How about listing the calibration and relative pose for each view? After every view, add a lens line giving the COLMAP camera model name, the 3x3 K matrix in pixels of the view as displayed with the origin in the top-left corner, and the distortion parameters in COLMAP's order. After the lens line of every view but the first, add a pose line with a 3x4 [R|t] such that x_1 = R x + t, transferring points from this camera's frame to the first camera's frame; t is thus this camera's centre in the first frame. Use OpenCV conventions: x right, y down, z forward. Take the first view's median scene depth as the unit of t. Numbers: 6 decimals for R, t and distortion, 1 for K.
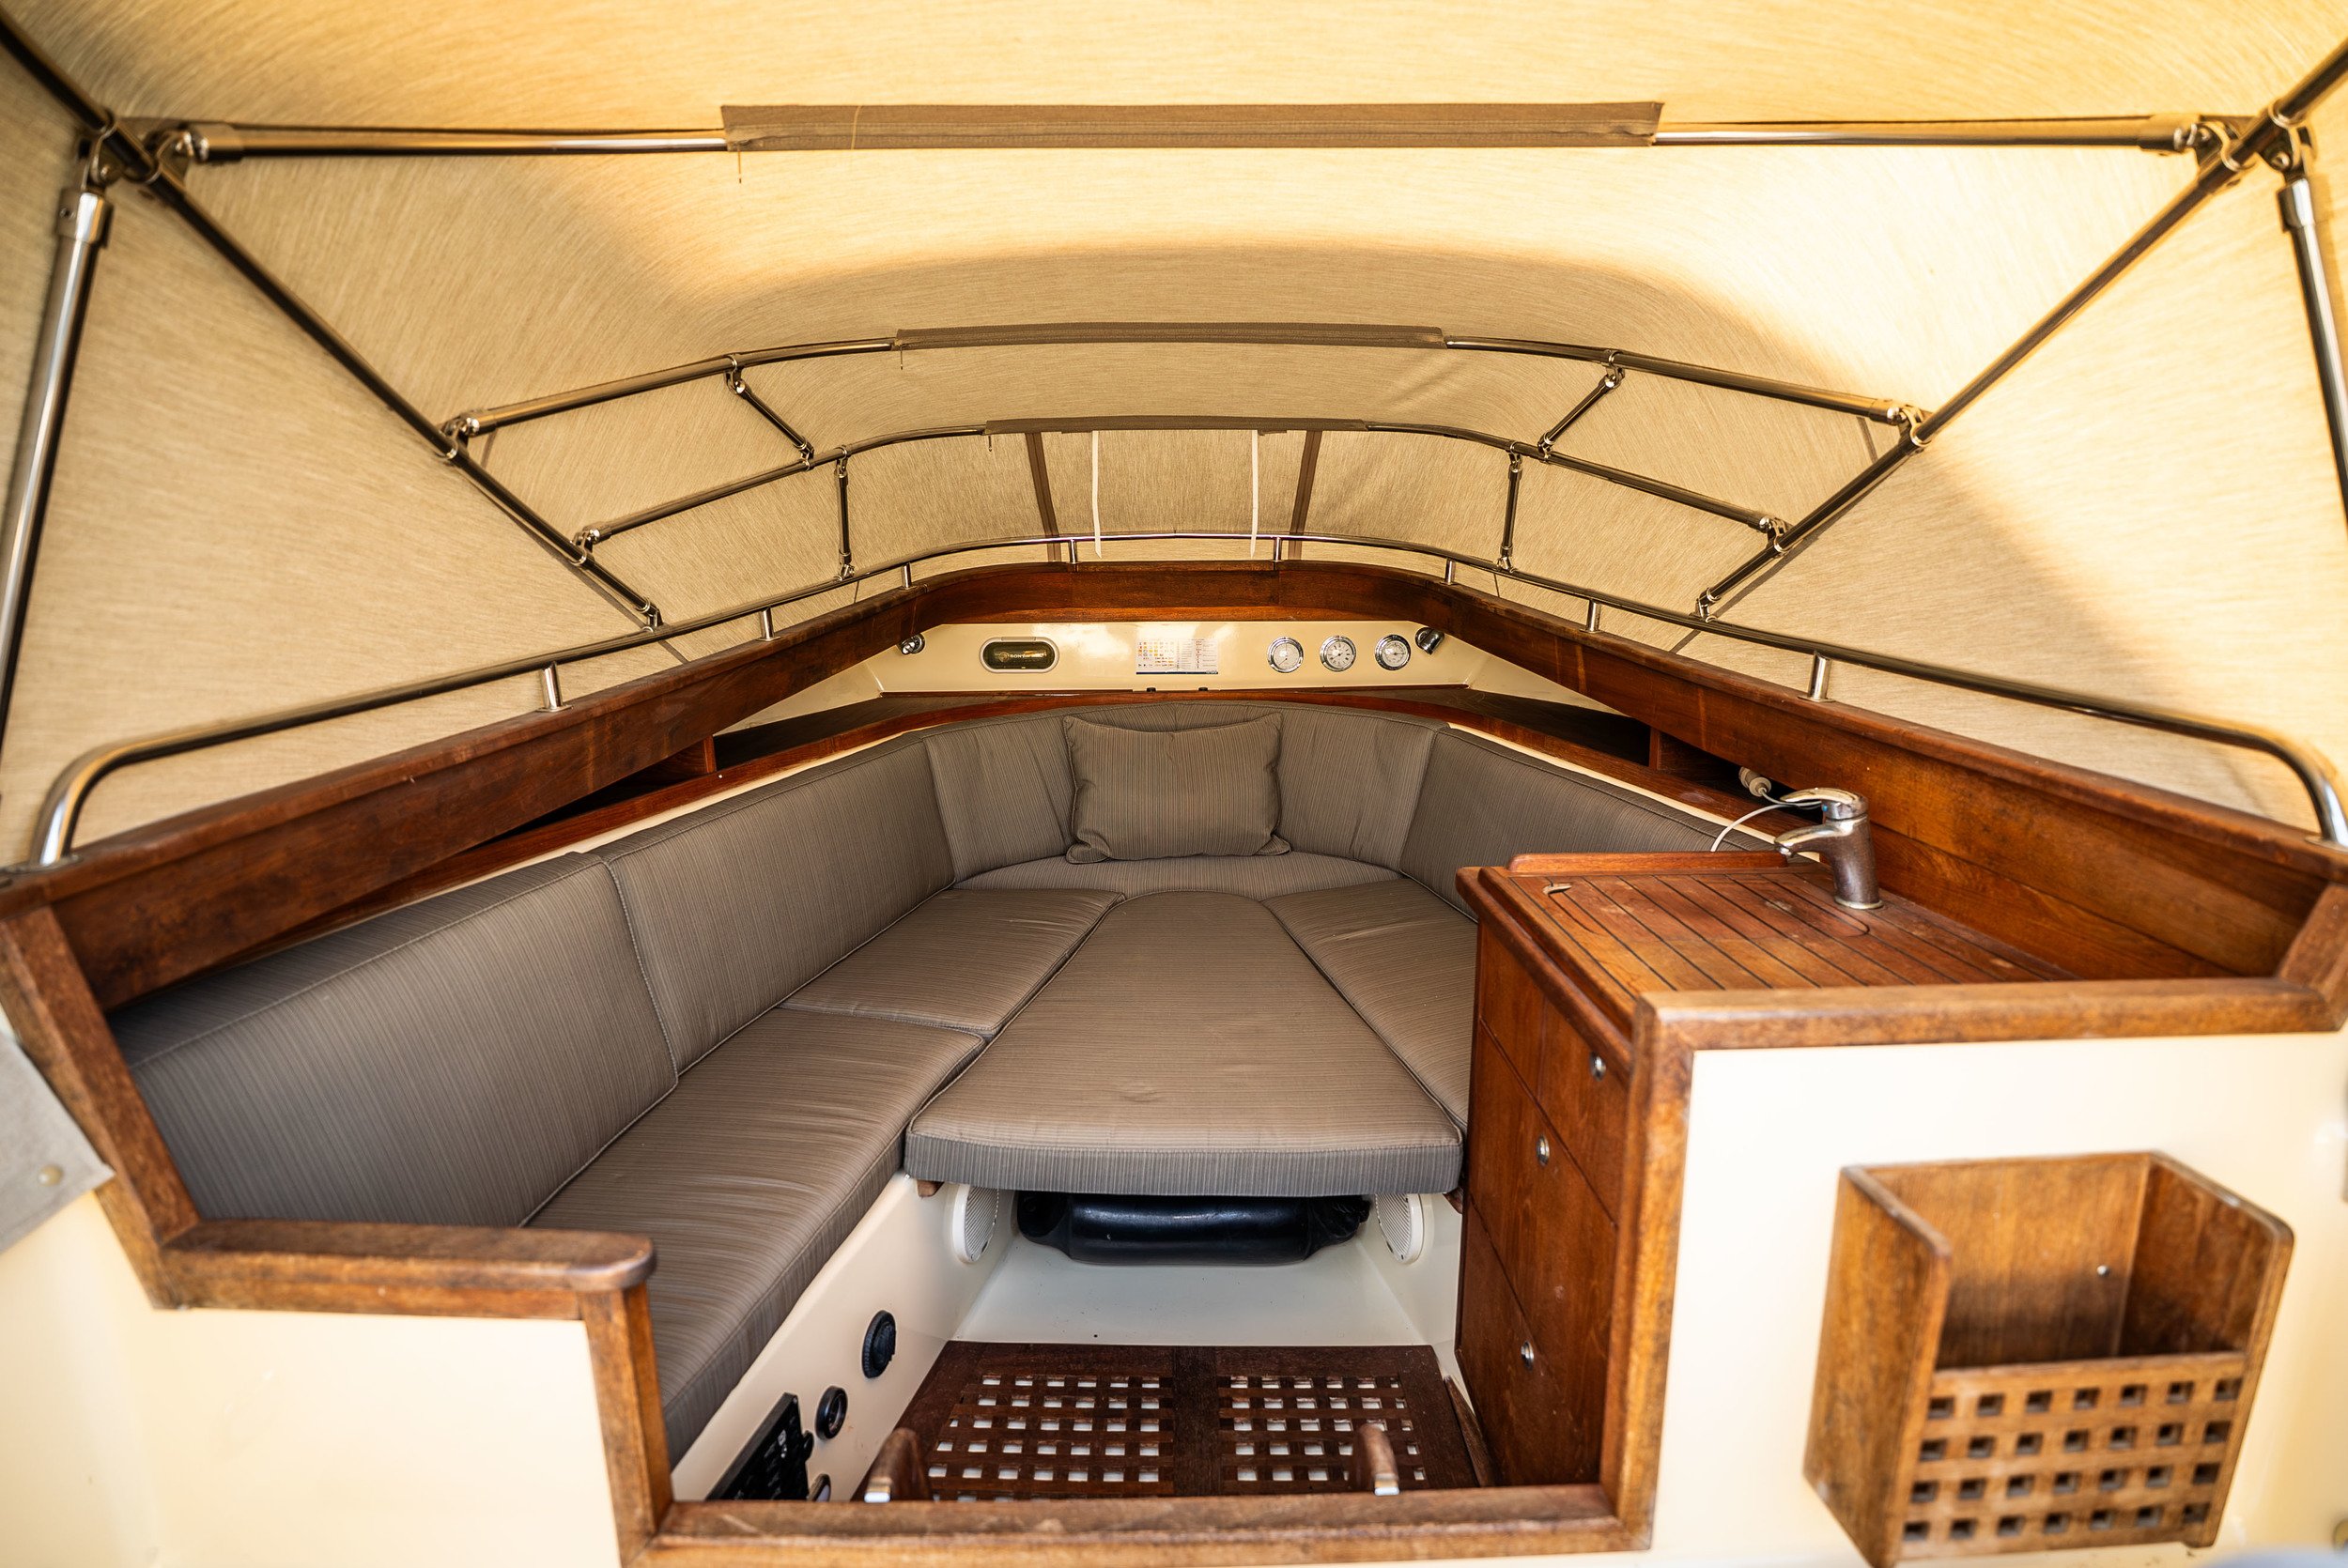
lens RADIAL K [[1165.4, 0, 1174.0], [0, 1165.4, 784.0], [0, 0, 1]] dist [-0.092678, 0.029837]
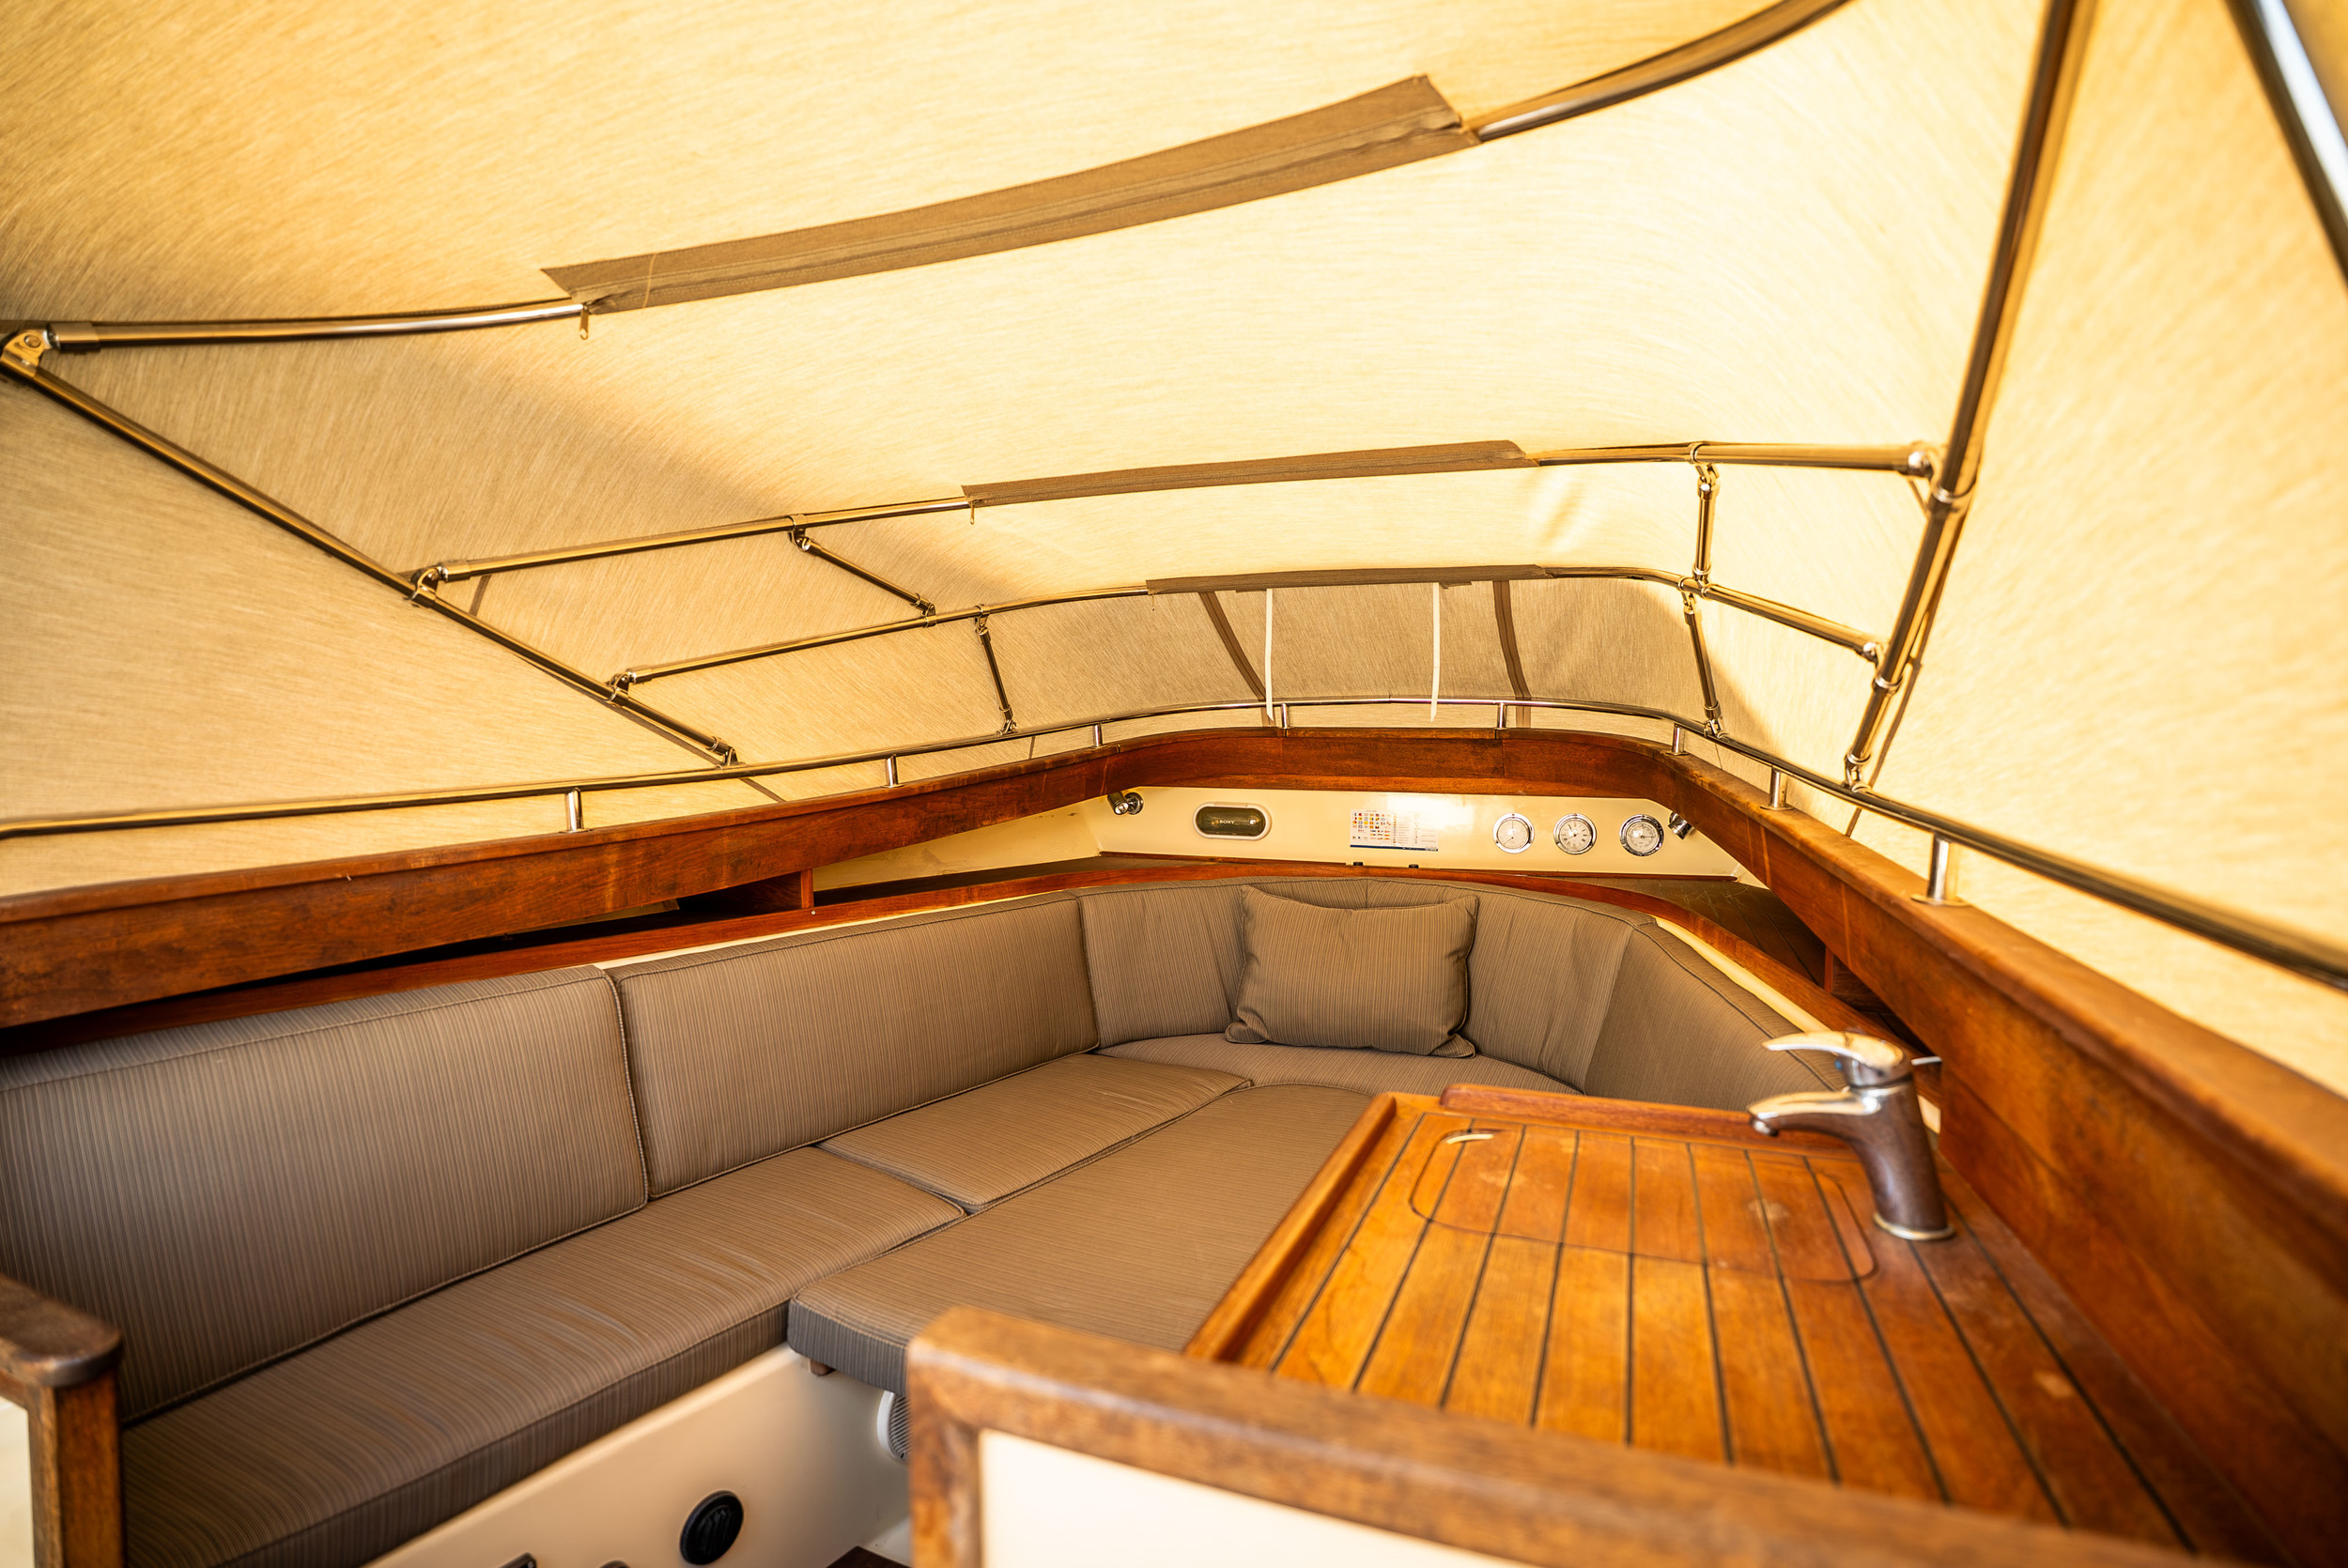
lens RADIAL K [[1135.9, 0, 1174.0], [0, 1135.9, 784.0], [0, 0, 1]] dist [-0.085650, 0.026700]
pose [[0.924582, 0.029766, -0.379819, 0.451003], [-0.087590, 0.986845, -0.135882, -0.018455], [0.370778, 0.158902, 0.915027, 0.261067]]
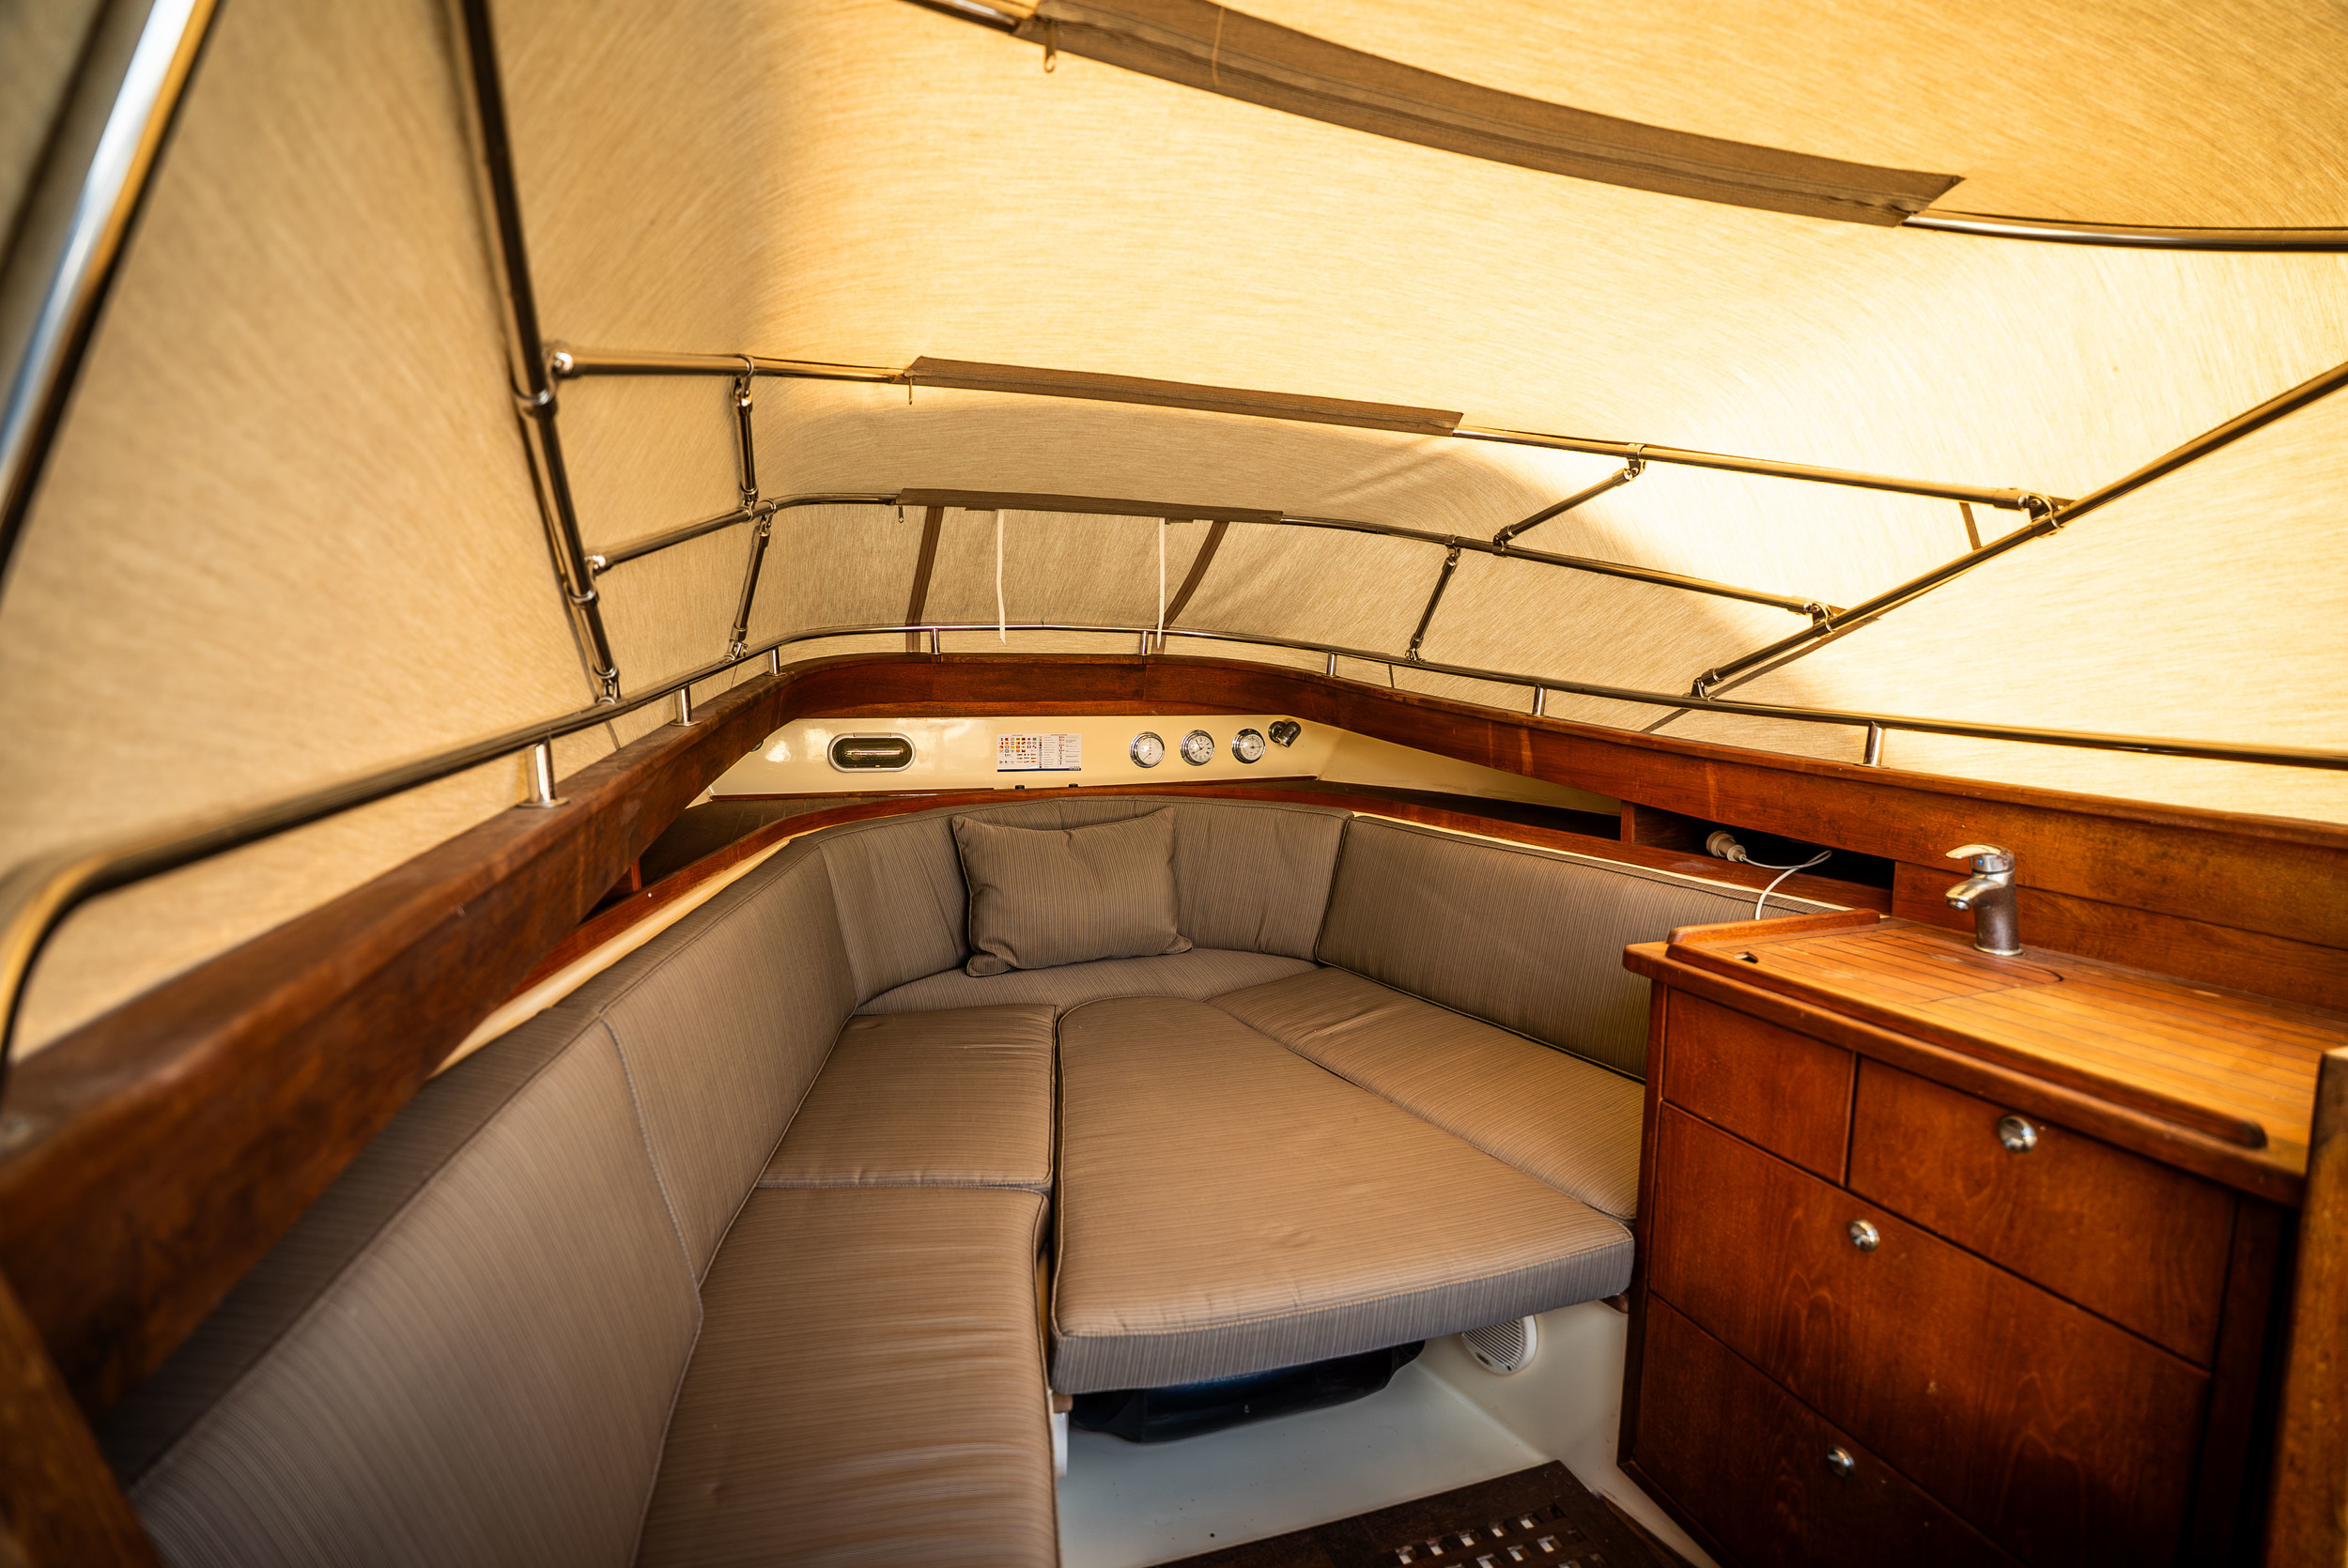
lens RADIAL K [[1087.1, 0, 1174.0], [0, 1087.1, 784.0], [0, 0, 1]] dist [-0.078396, 0.022119]
pose [[0.947630, -0.018172, 0.318852, -0.443585], [0.047669, 0.995244, -0.084952, -0.004670], [-0.315791, 0.095703, 0.943990, 0.299822]]
